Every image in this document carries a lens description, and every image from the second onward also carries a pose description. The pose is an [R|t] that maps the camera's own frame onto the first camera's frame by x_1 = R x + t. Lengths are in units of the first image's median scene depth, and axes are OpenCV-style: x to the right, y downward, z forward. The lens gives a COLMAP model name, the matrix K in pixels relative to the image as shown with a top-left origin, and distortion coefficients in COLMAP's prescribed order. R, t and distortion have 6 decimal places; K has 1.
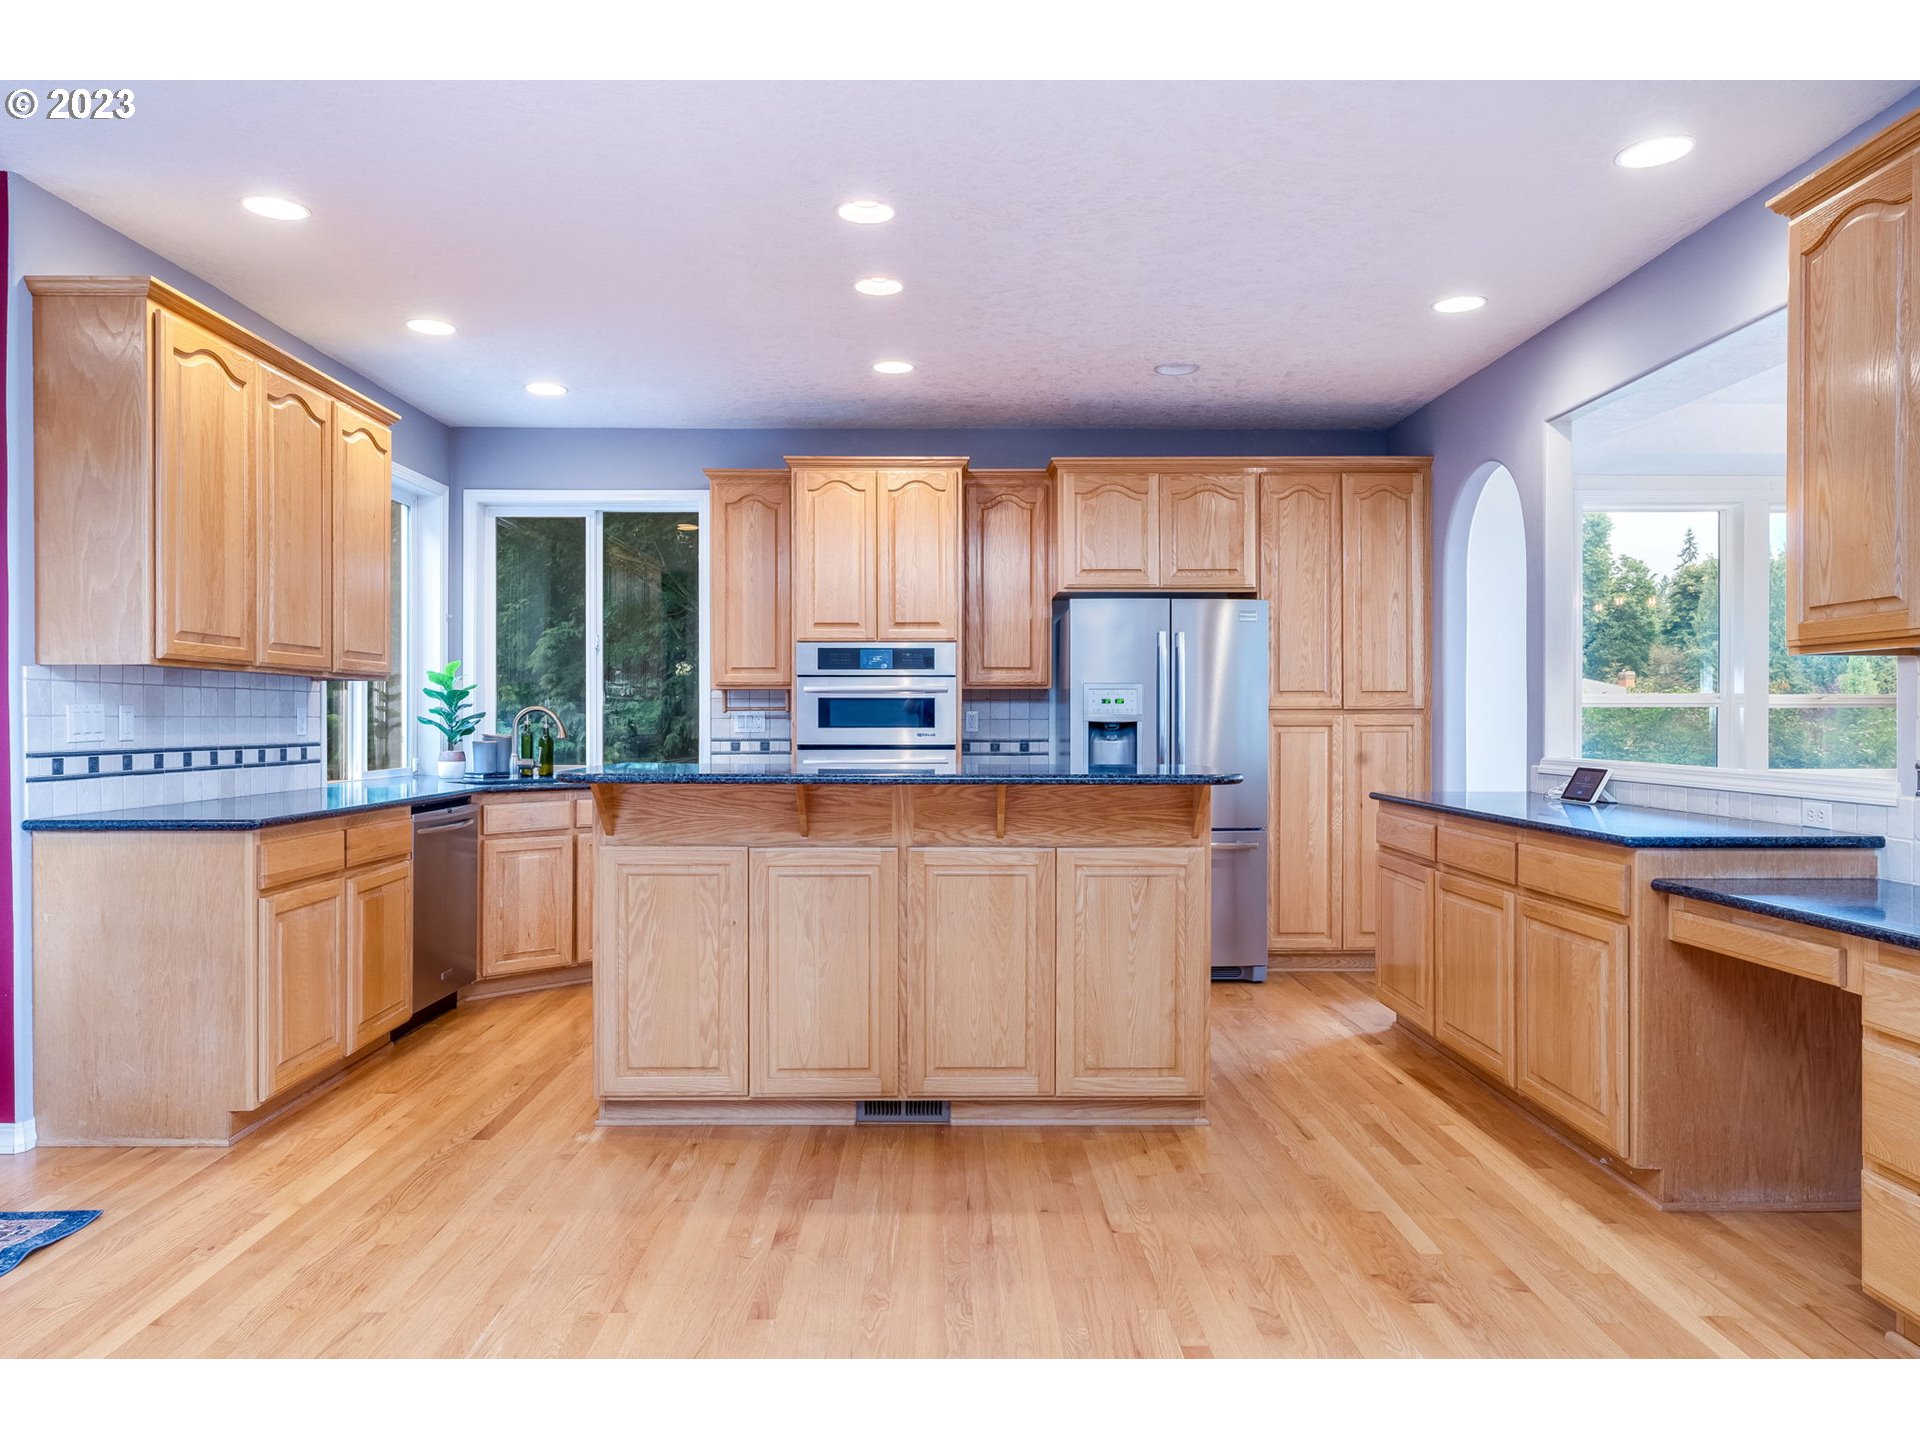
lens RADIAL K [[1255.9, 0, 960.0], [0, 1255.9, 726.0], [0, 0, 1]] dist [0.001831, -0.002461]
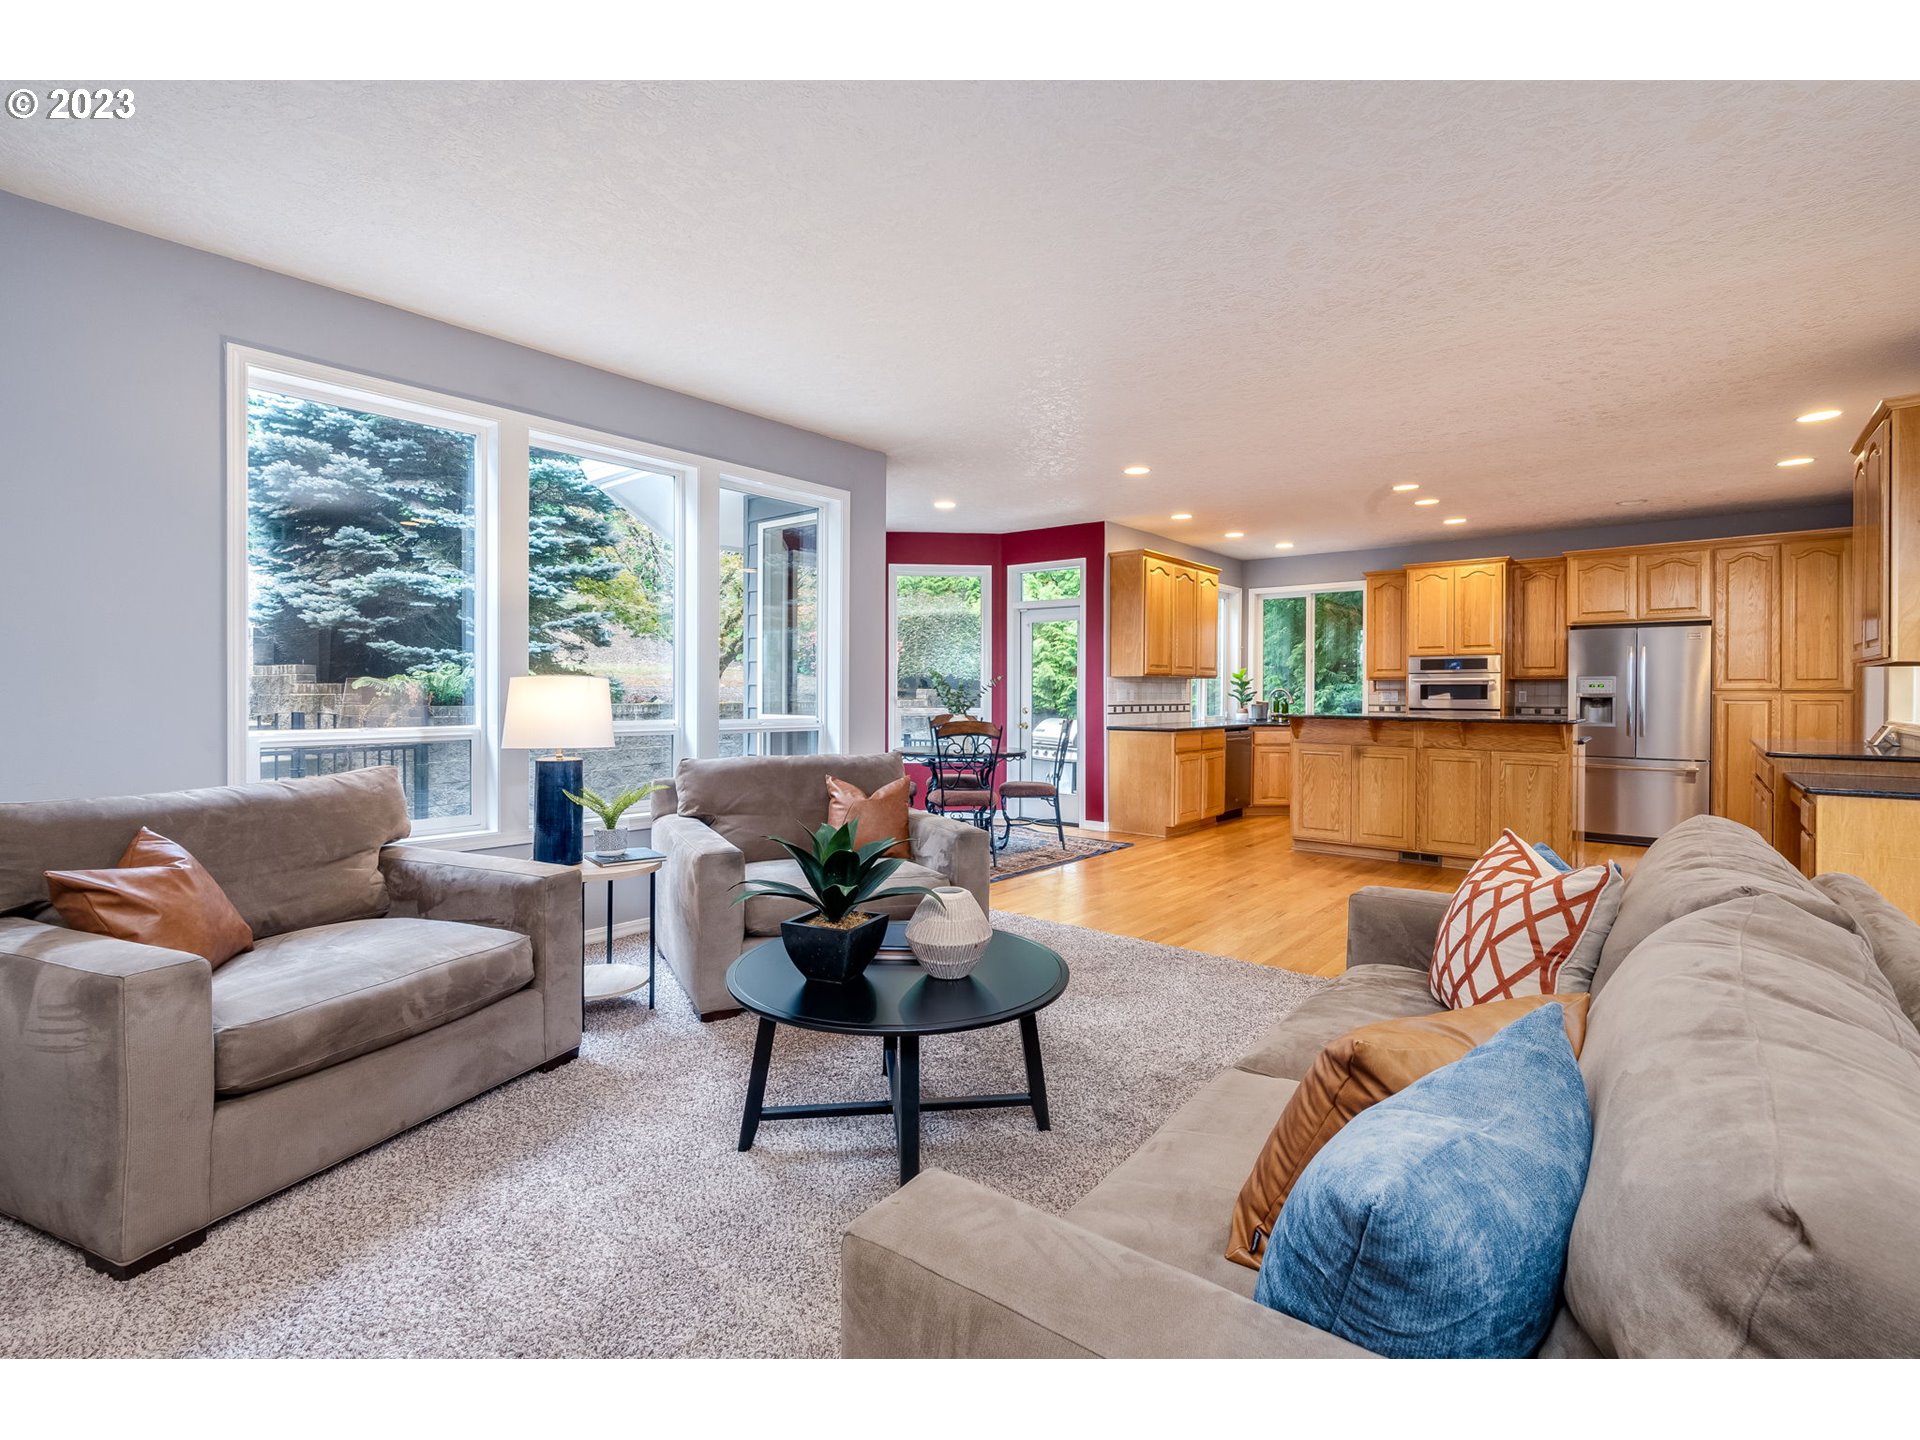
lens RADIAL K [[893.7, 0, 948.5], [0, 893.7, 704.8], [0, 0, 1]] dist [-0.019622, 0.012031]
pose [[0.758495, 0.011640, -0.651575, 0.365962], [-0.006311, 0.999925, 0.010517, 0.000164], [0.651648, -0.003865, 0.758512, -0.854564]]
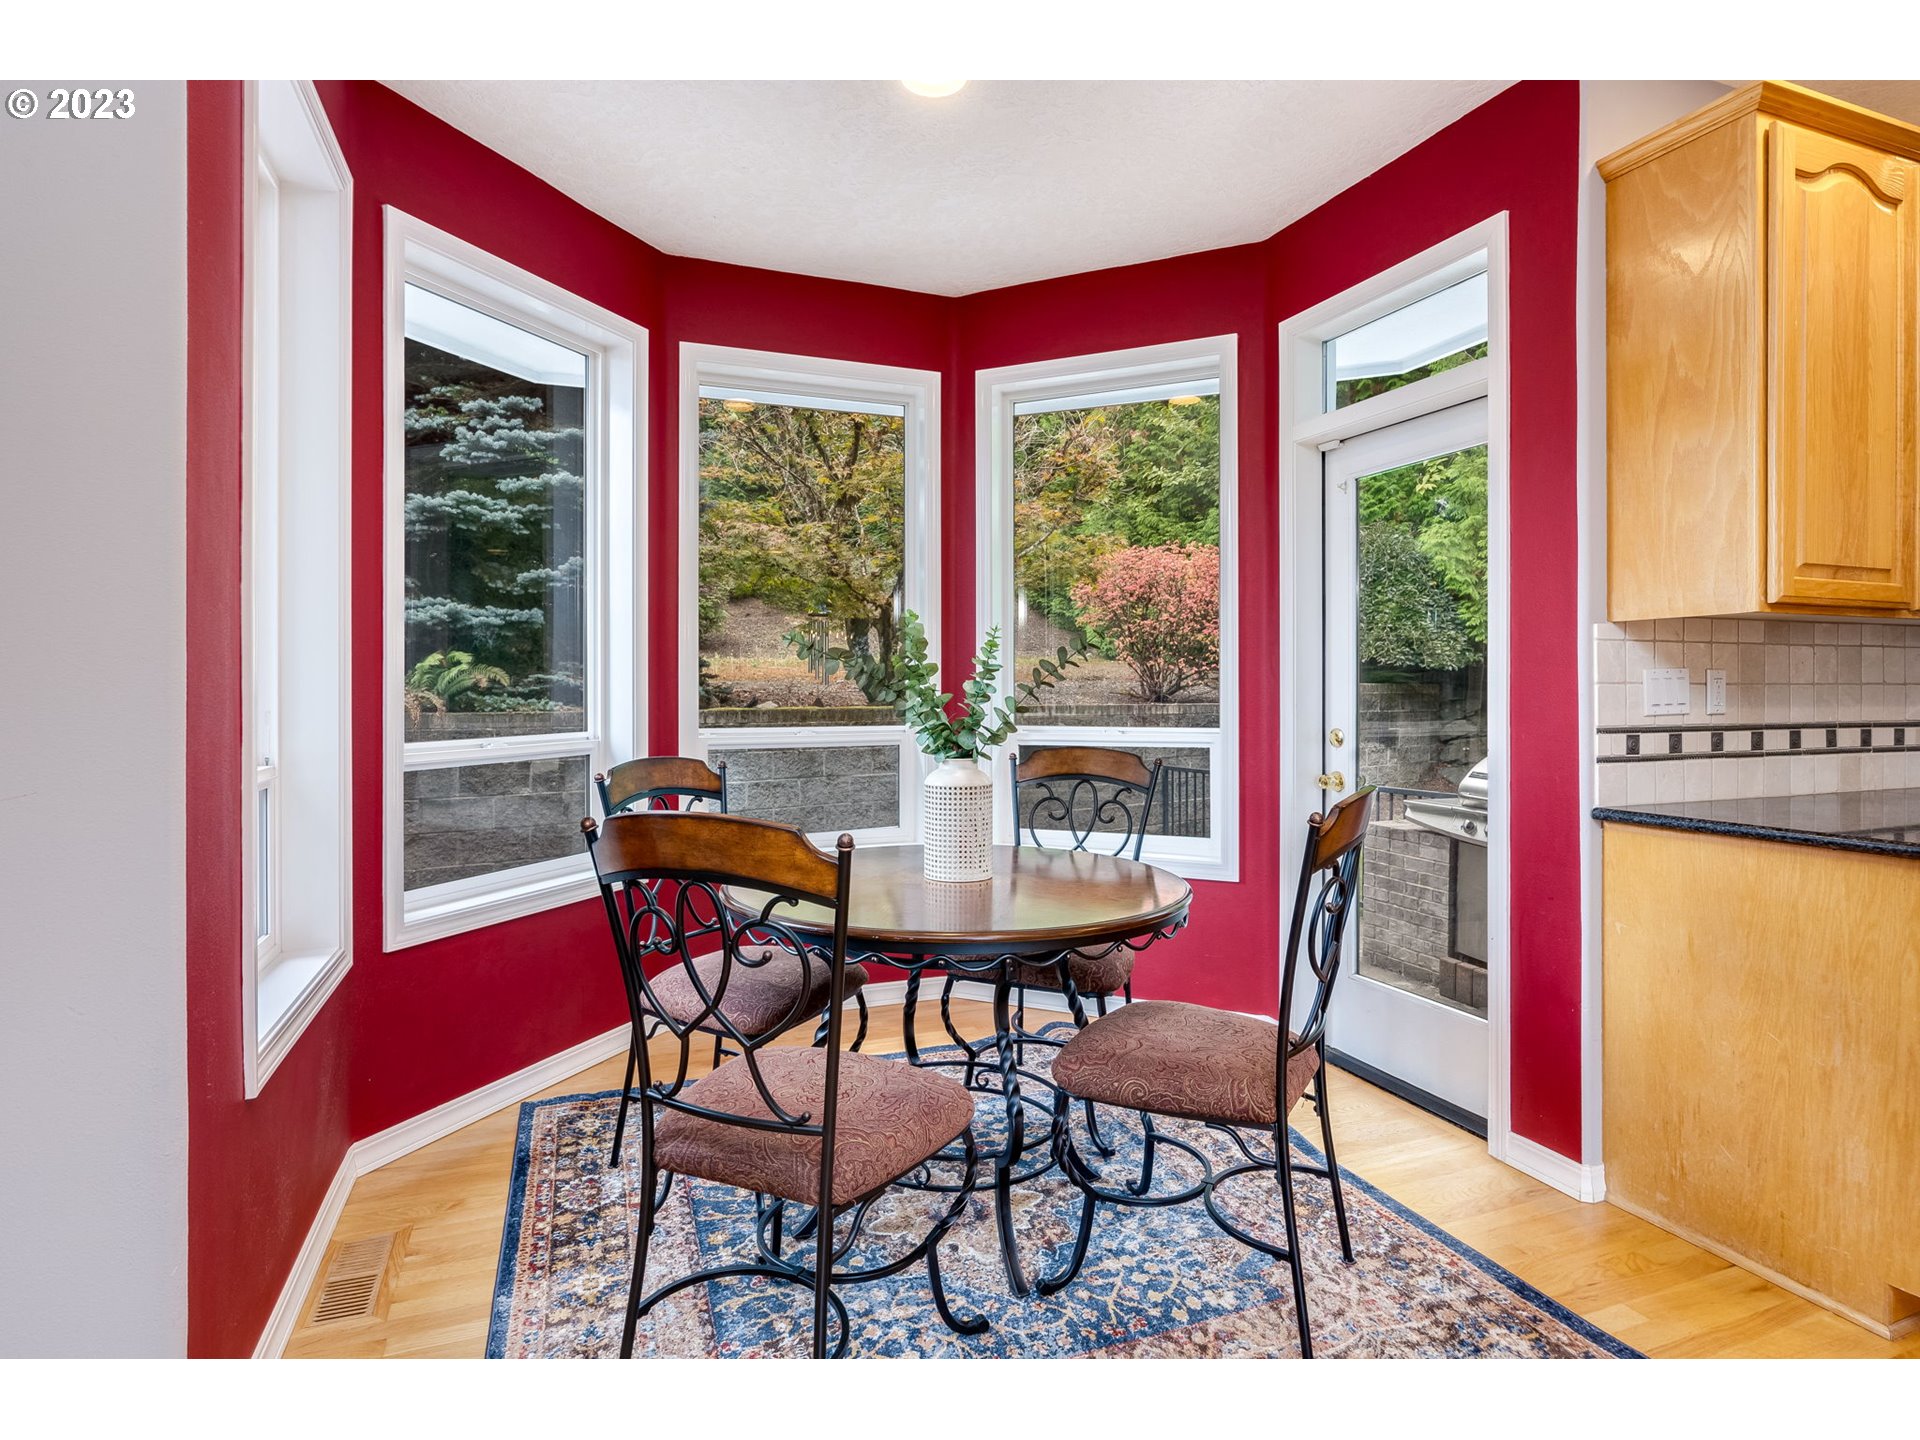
lens RADIAL K [[995.3, 0, 955.1], [0, 995.3, 695.2], [0, 0, 1]] dist [-0.002417, 0.000579]
pose [[0.352707, 0.003312, -0.935728, -0.246601], [-0.003135, 0.999992, 0.002358, -0.000339], [0.935728, 0.002101, 0.352715, 0.329304]]
